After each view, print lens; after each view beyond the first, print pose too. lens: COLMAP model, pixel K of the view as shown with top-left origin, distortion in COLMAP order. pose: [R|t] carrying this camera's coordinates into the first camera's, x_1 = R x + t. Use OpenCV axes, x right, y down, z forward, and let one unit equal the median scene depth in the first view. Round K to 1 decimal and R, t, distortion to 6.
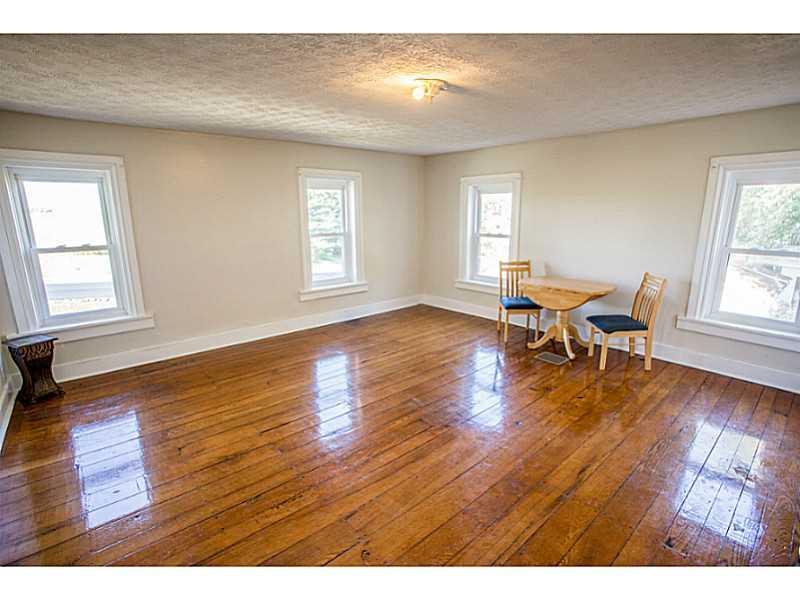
lens RADIAL K [[407.1, 0, 400.0], [0, 407.1, 300.0], [0, 0, 1]] dist [-0.003091, -0.000348]
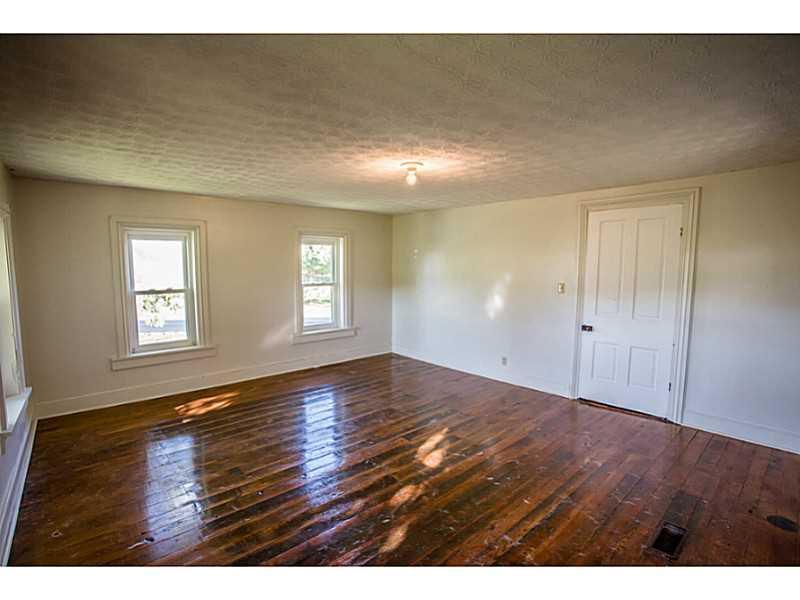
lens RADIAL K [[407.1, 0, 400.0], [0, 407.1, 300.0], [0, 0, 1]] dist [-0.003091, -0.000348]
pose [[0.994202, 0.000010, 0.107532, -0.182819], [0.013513, 0.992061, -0.125027, 0.058948], [-0.106679, 0.125755, 0.986309, -0.277541]]
